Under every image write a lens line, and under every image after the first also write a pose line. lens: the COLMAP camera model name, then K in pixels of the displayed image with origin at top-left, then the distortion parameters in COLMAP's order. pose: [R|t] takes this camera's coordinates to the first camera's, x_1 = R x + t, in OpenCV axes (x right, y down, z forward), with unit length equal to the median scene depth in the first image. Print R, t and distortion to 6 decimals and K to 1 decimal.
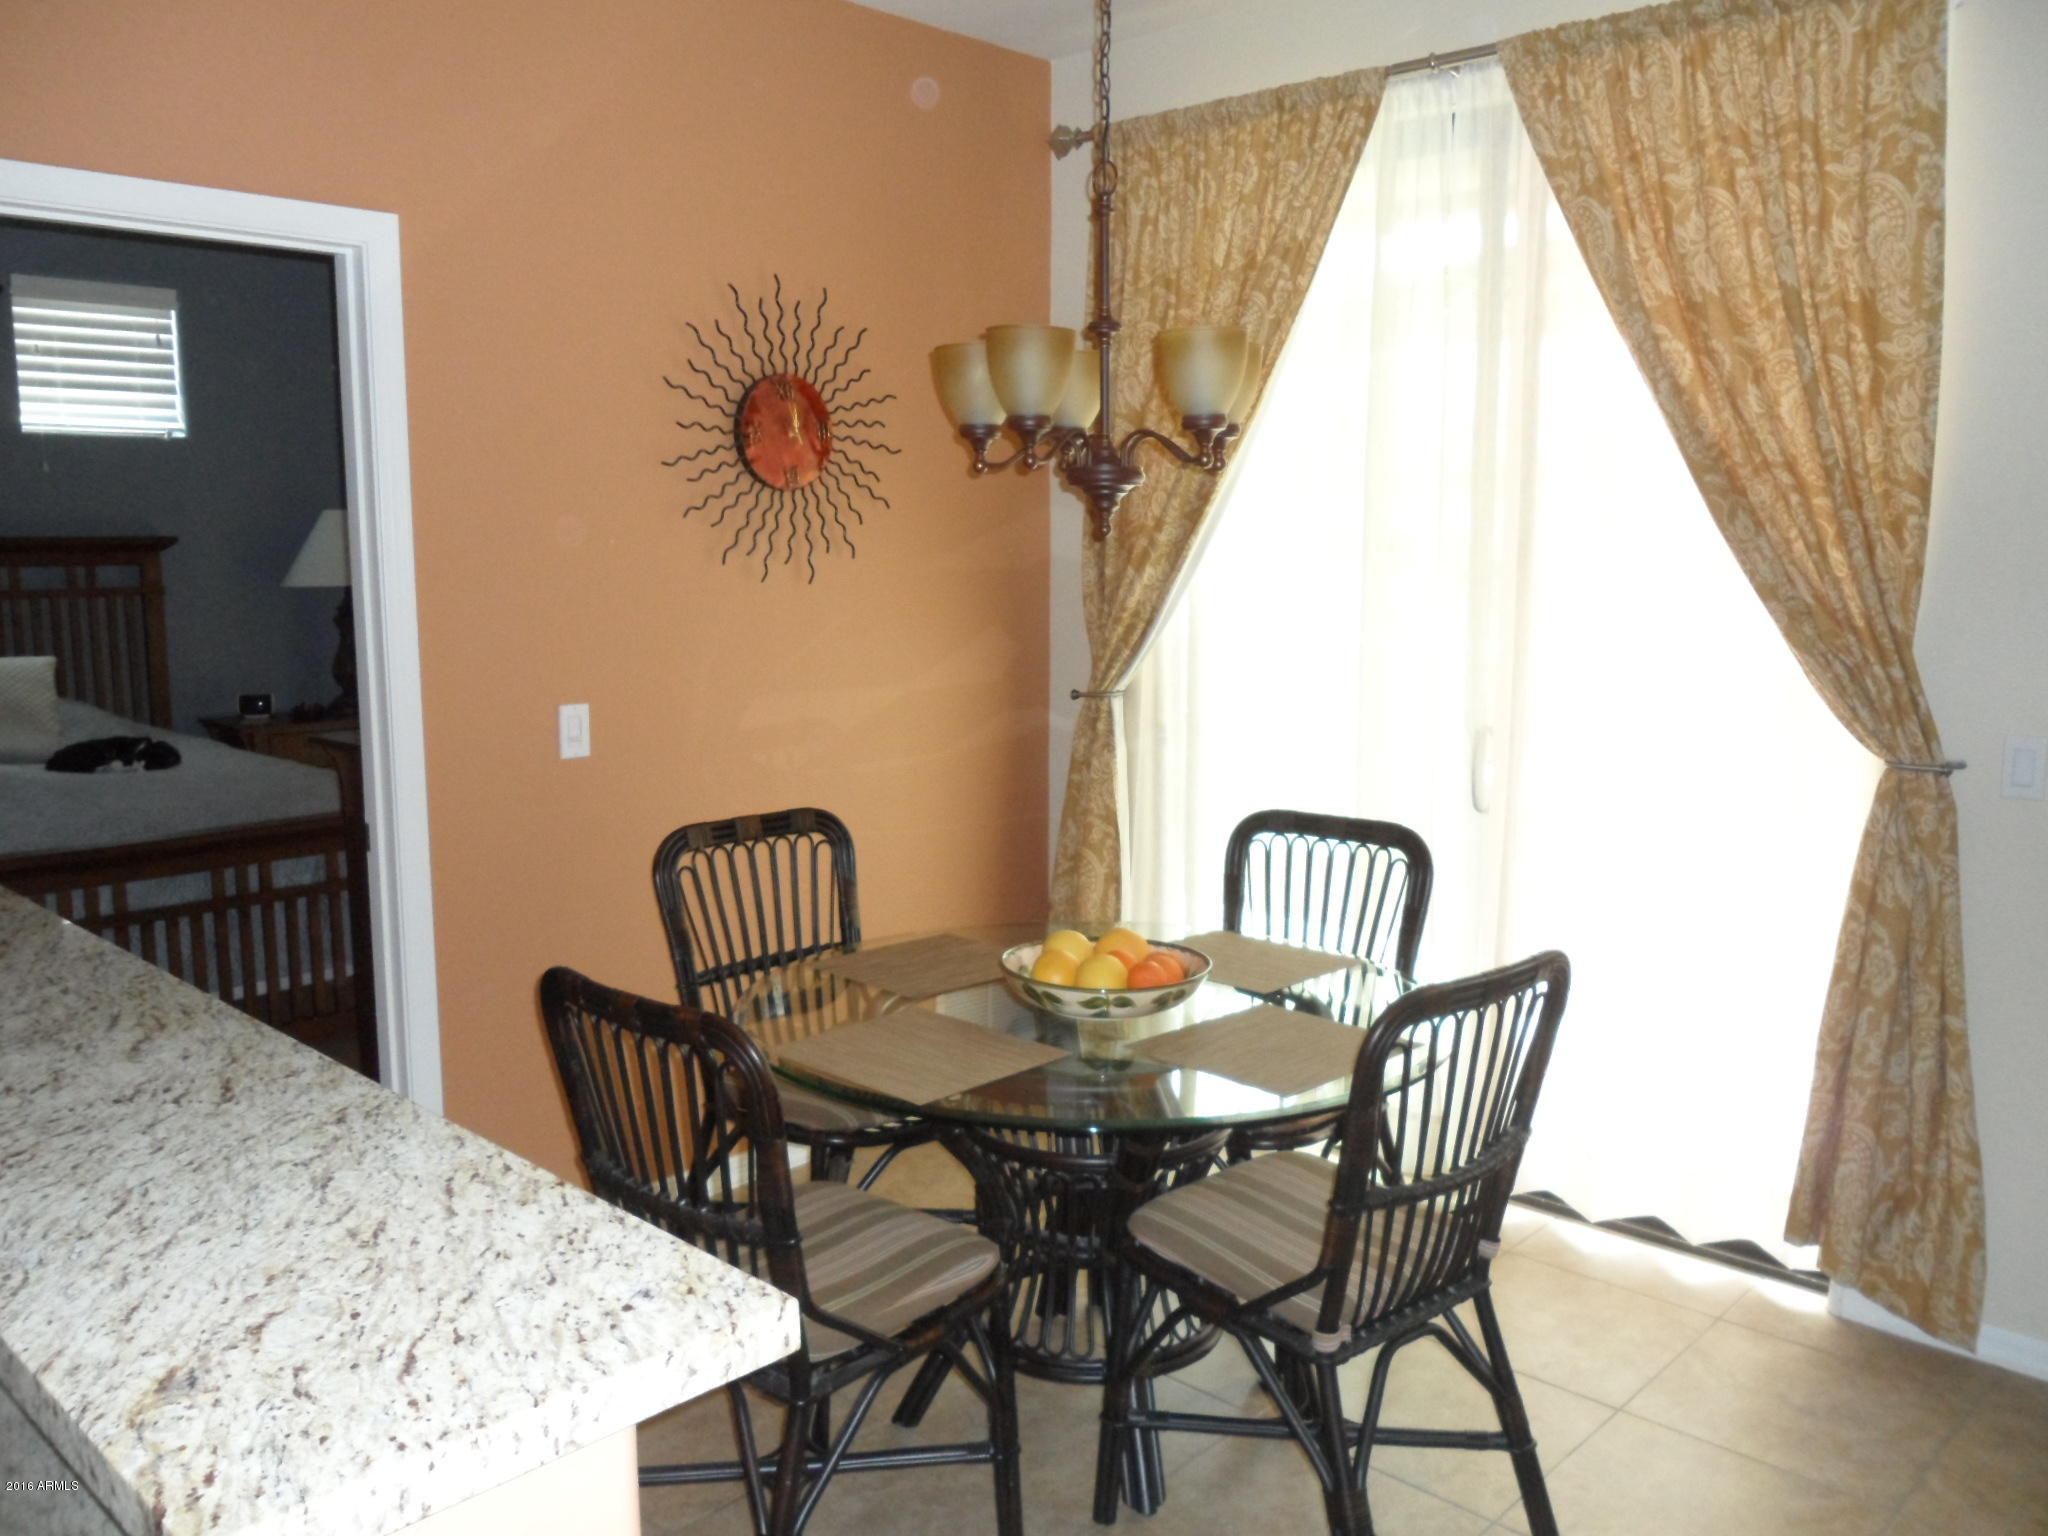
lens RADIAL K [[1663.7, 0, 1020.8], [0, 1663.7, 780.1], [0, 0, 1]] dist [-0.041828, 0.029028]
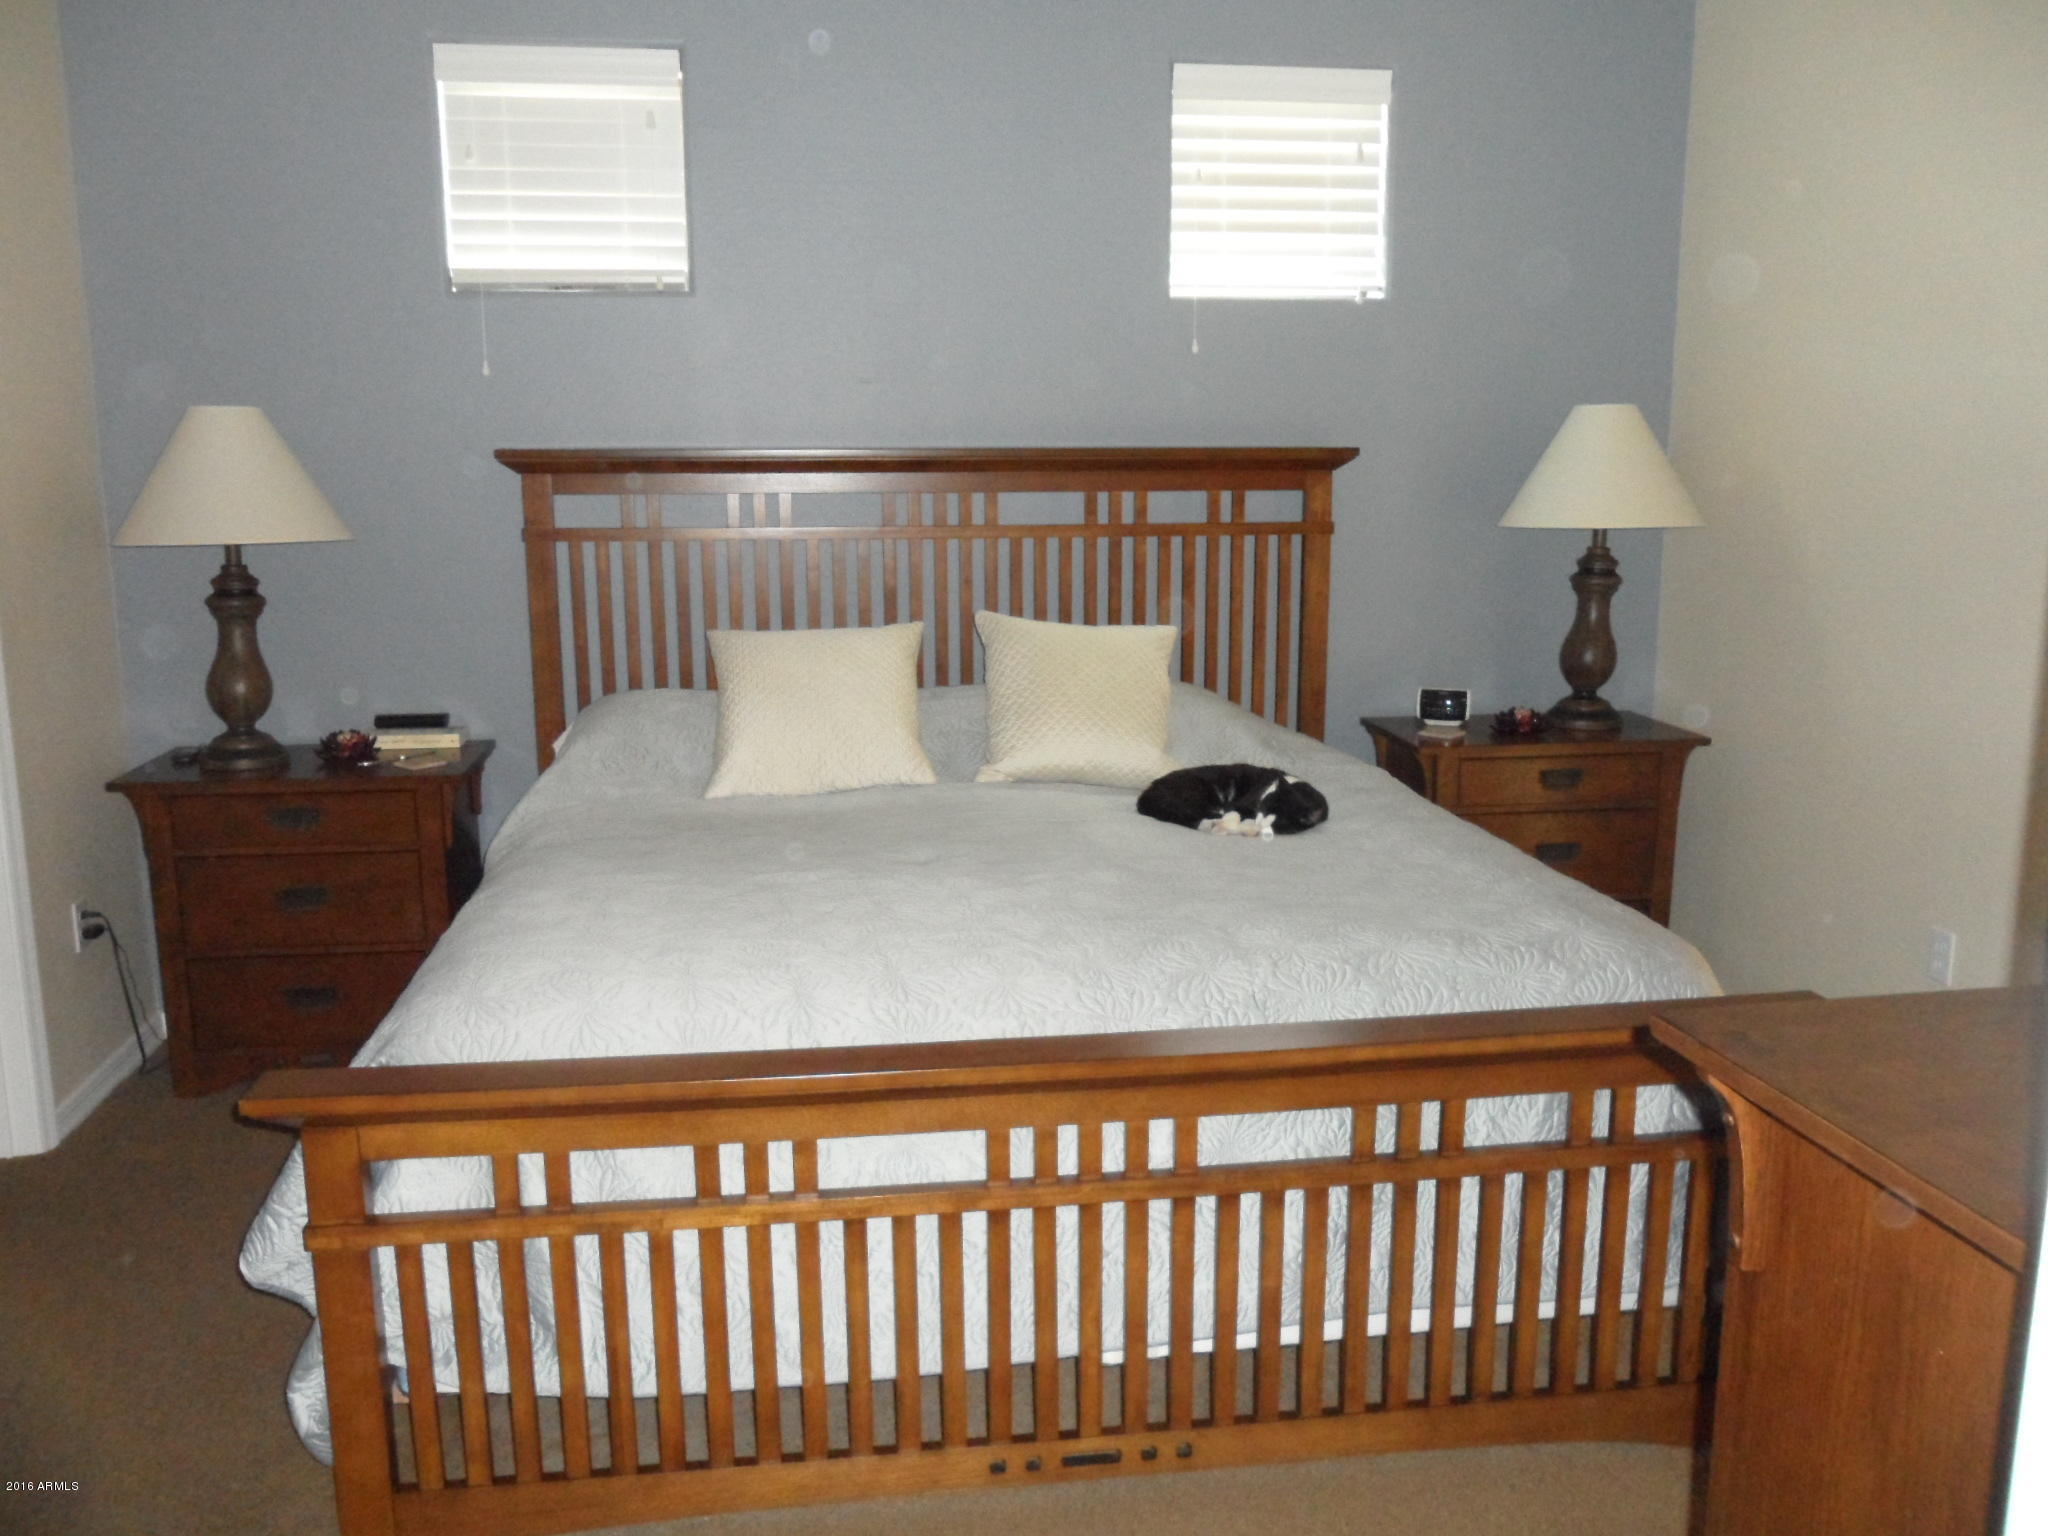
lens RADIAL K [[1663.7, 0, 1018.1], [0, 1663.7, 773.2], [0, 0, 1]] dist [-0.041828, 0.029028]
pose [[0.785363, 0.114030, -0.608443, -0.198594], [-0.087283, 0.993467, 0.073525, -0.054933], [0.612851, -0.004637, 0.790185, 0.388133]]
